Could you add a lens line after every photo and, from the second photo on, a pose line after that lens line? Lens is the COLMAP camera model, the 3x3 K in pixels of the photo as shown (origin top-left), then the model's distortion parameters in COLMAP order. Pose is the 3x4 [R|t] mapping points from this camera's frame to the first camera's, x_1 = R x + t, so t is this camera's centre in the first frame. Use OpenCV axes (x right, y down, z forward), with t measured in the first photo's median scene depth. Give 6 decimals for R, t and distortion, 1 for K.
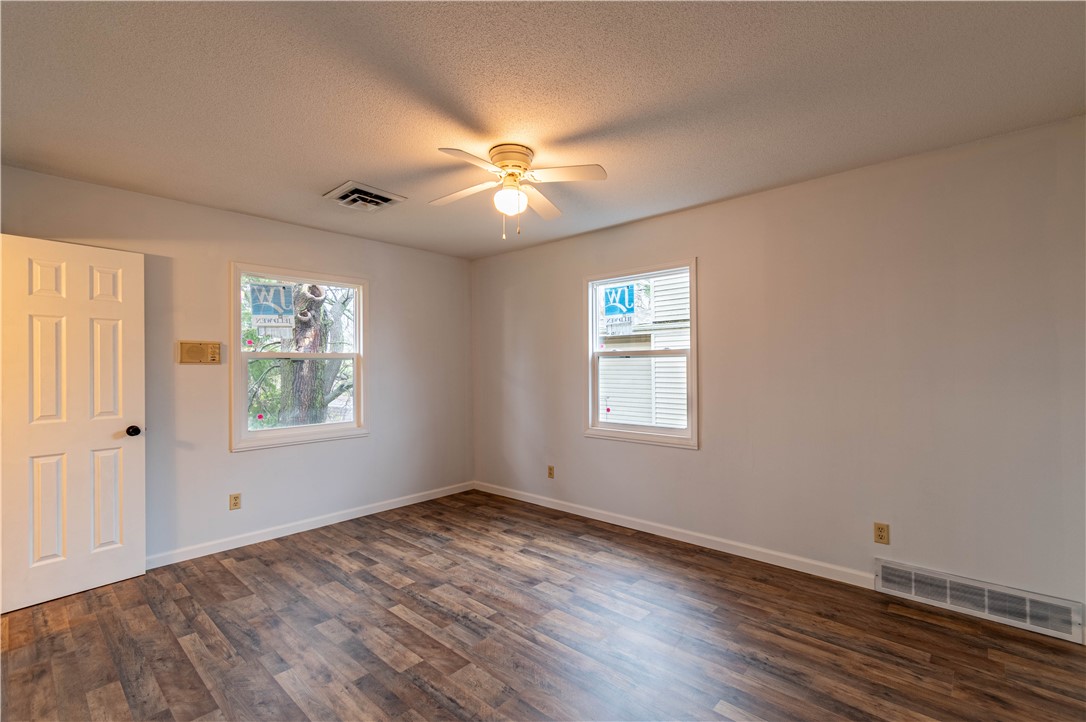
lens RADIAL K [[484.0, 0, 540.0], [0, 484.0, 364.8], [0, 0, 1]] dist [-0.001695, 0.000121]
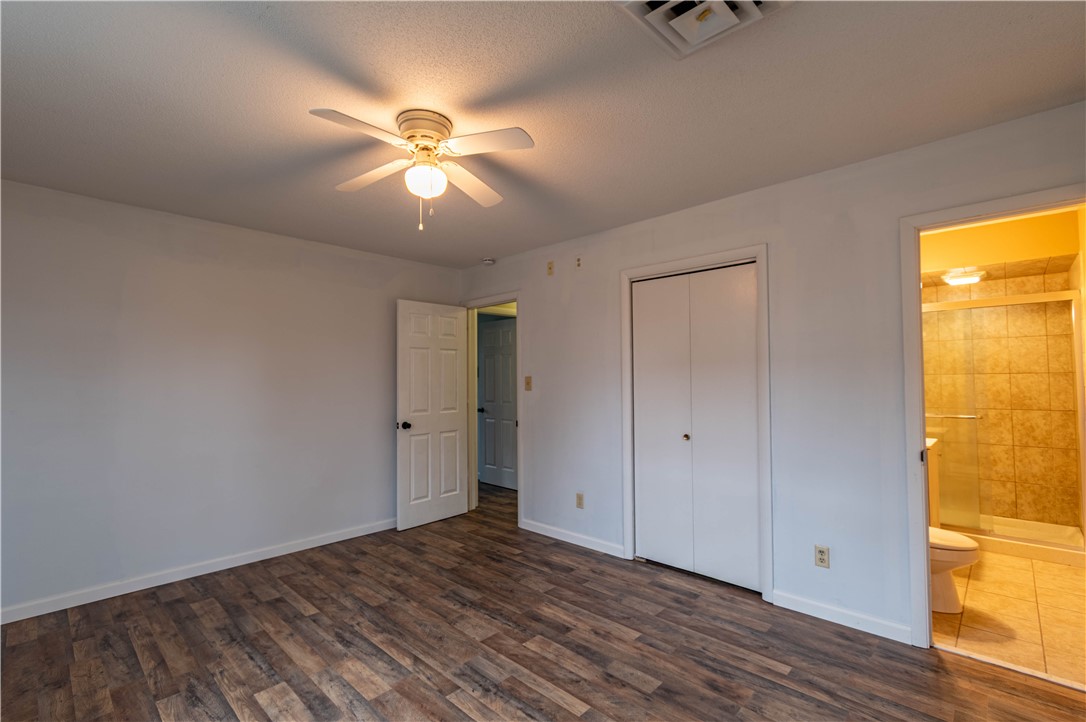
lens RADIAL K [[484.0, 0, 541.5], [0, 484.0, 363.5], [0, 0, 1]] dist [-0.001695, 0.000121]
pose [[-0.999701, 0.015196, 0.019146, -0.279835], [0.014582, 0.999388, -0.031800, 0.000316], [-0.019618, -0.031511, -0.999311, 1.888360]]
